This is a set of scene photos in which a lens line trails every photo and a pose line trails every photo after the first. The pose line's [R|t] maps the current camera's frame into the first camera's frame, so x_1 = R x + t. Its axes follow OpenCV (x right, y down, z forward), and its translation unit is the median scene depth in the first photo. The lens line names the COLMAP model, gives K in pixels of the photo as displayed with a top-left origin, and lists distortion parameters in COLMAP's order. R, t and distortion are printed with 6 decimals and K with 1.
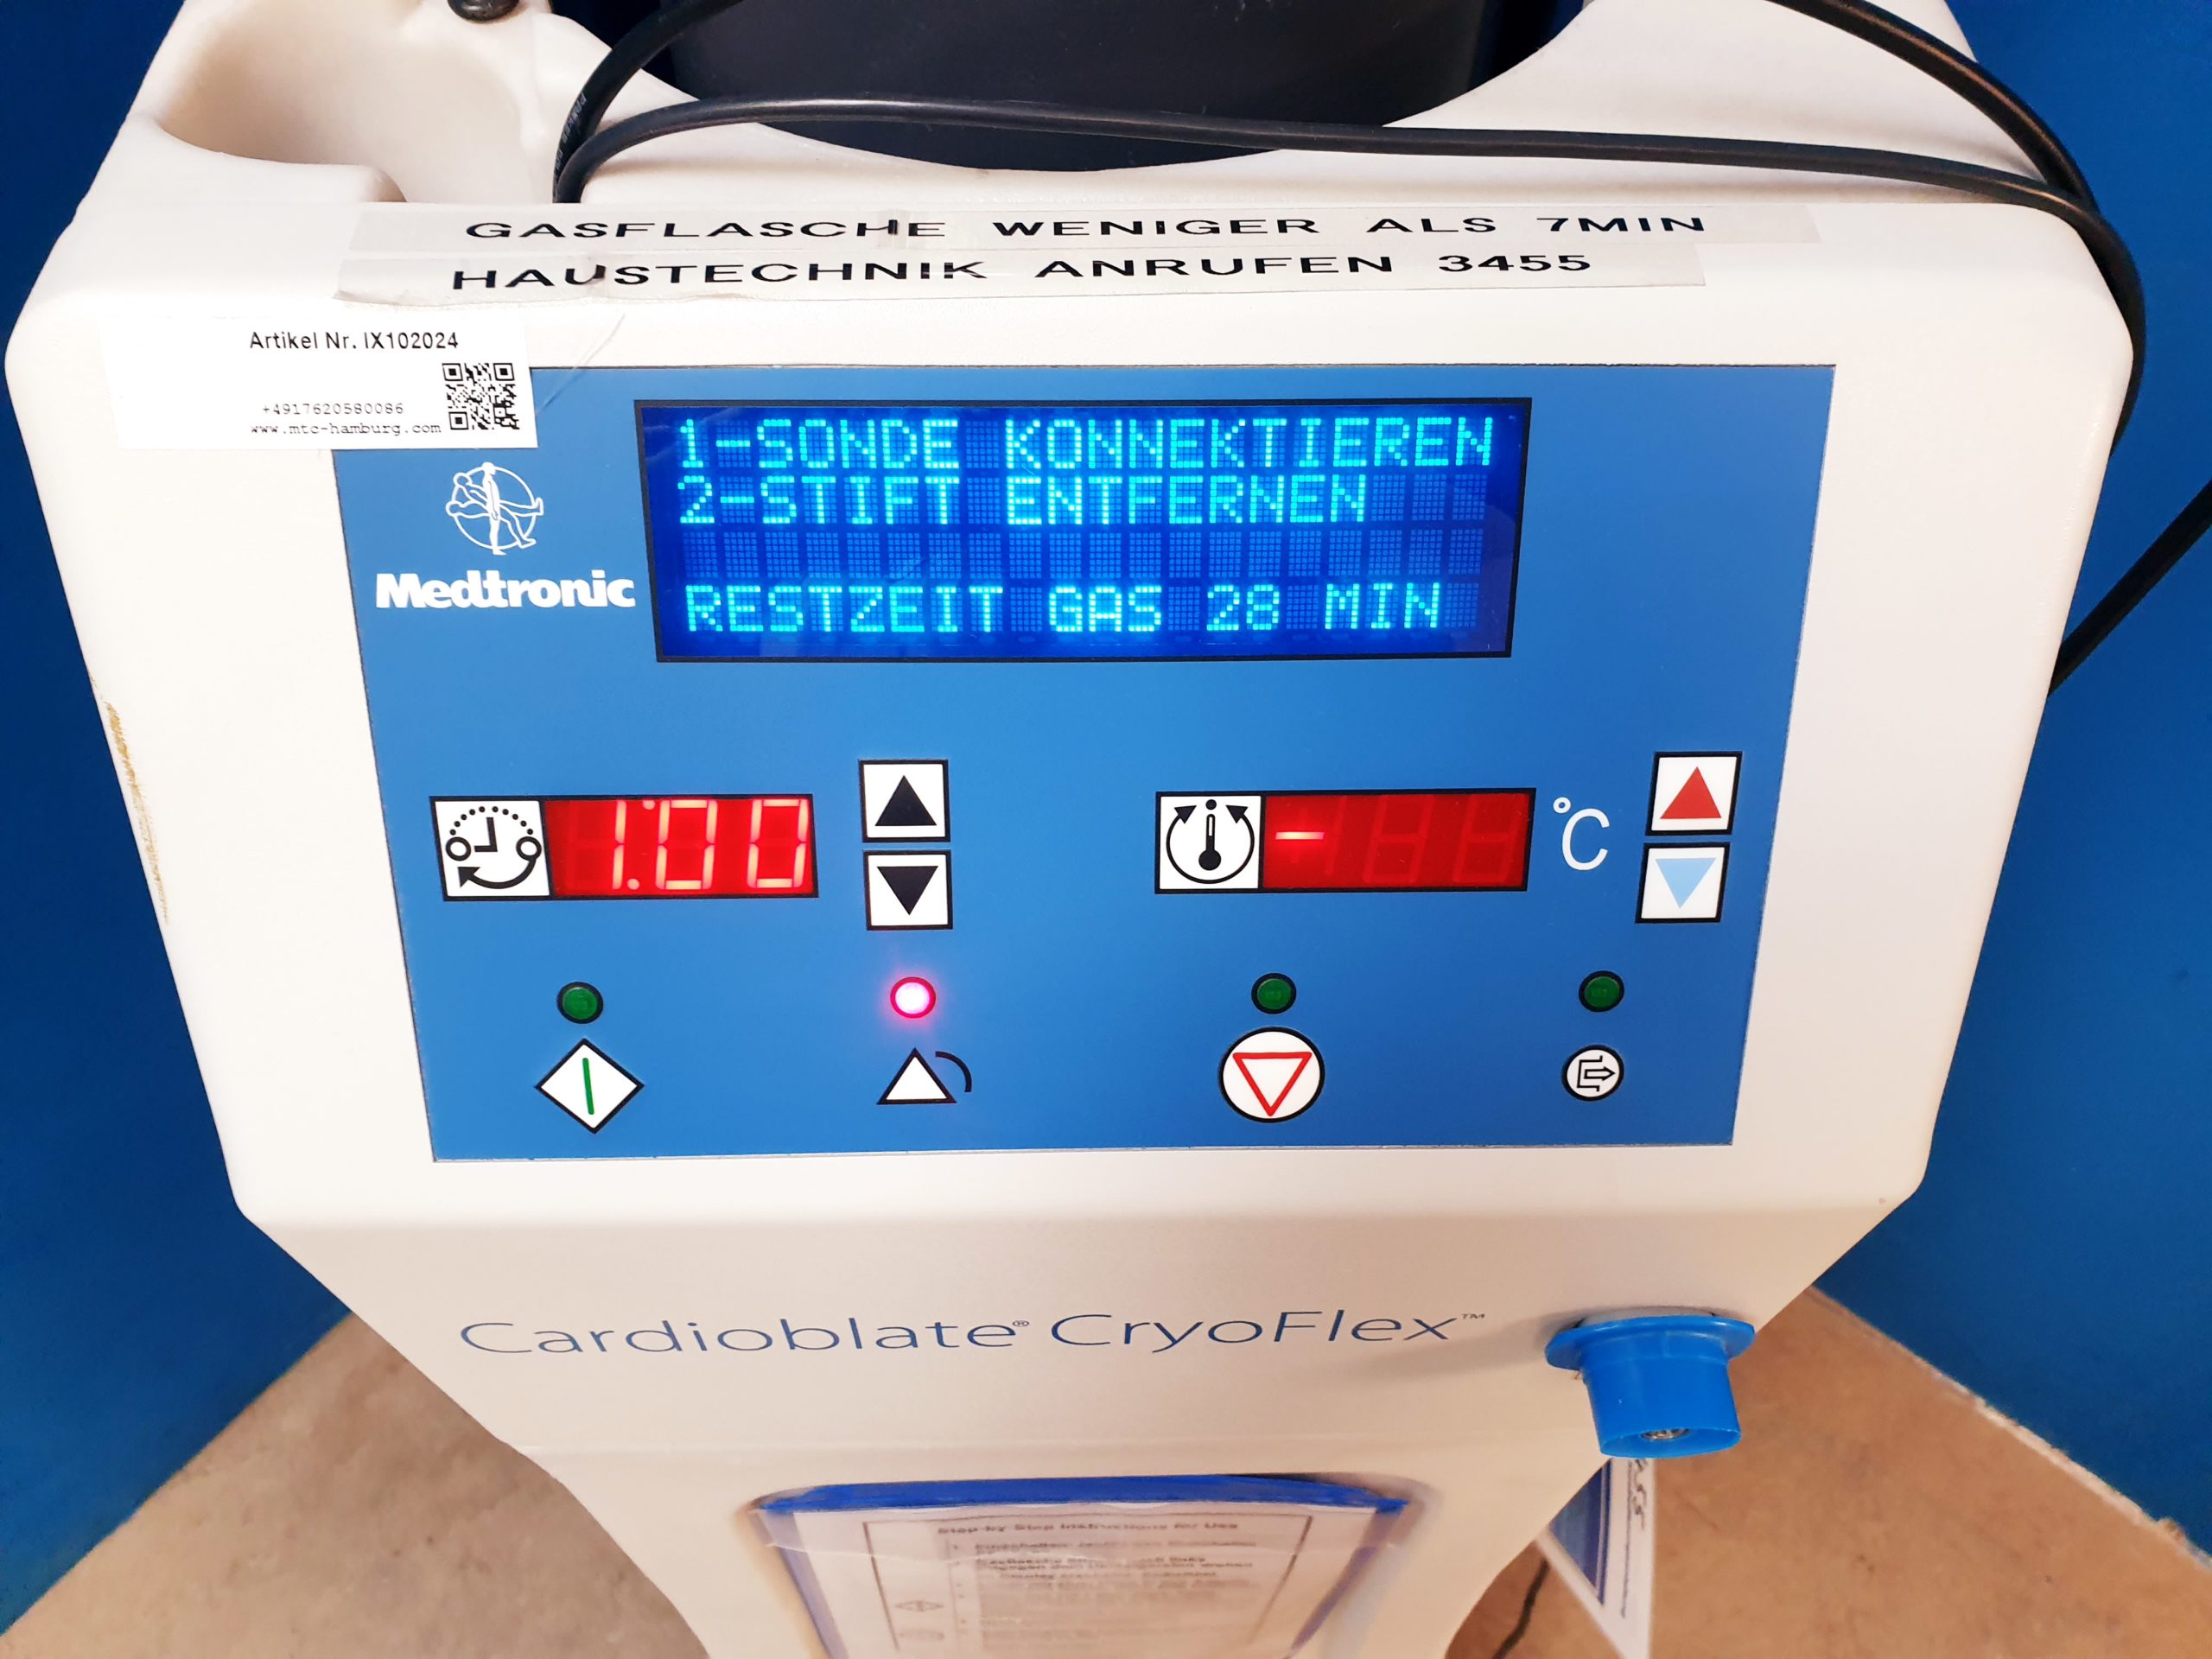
lens RADIAL K [[1703.3, 0, 1093.4], [0, 1703.3, 820.2], [0, 0, 1]] dist [0.017988, -0.006180]
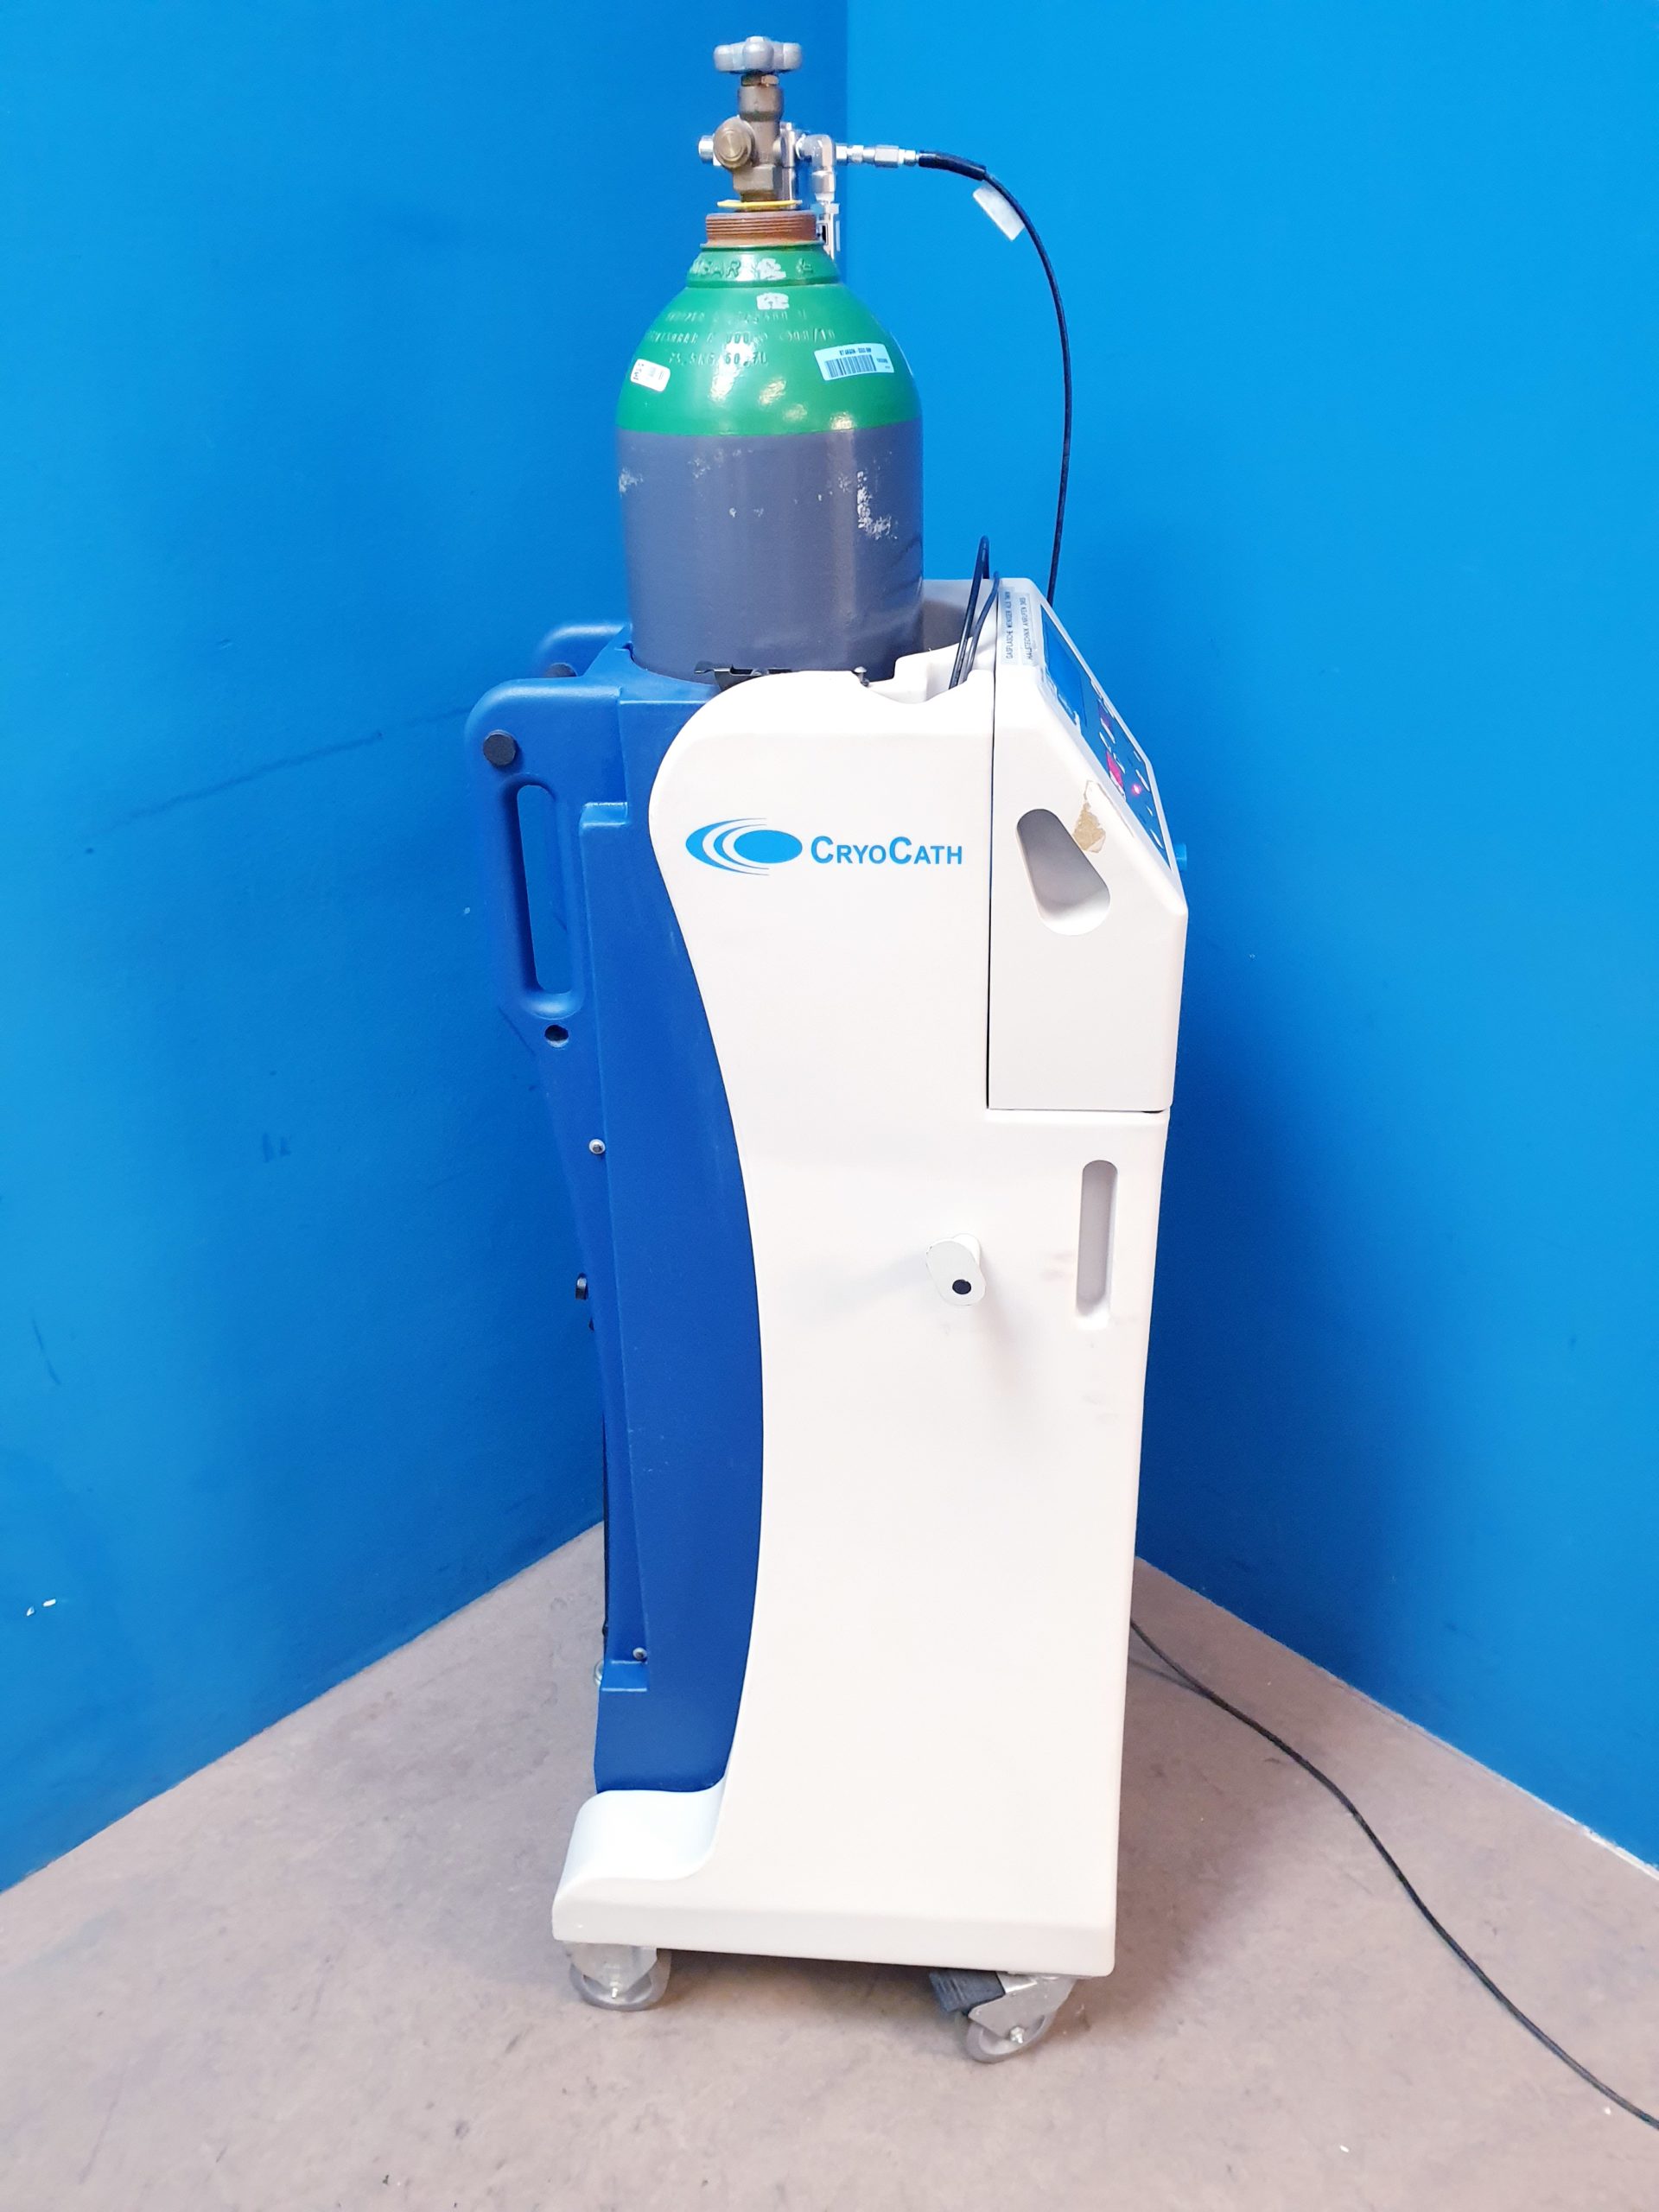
lens RADIAL K [[1719.0, 0, 831.1], [0, 1719.0, 1078.0], [0, 0, 1]] dist [-0.009123, 0.044847]
pose [[0.995006, 0.039357, -0.091731, 0.228561], [-0.078703, 0.874577, -0.478457, 2.024889], [0.061395, 0.483287, 0.873307, -1.661442]]
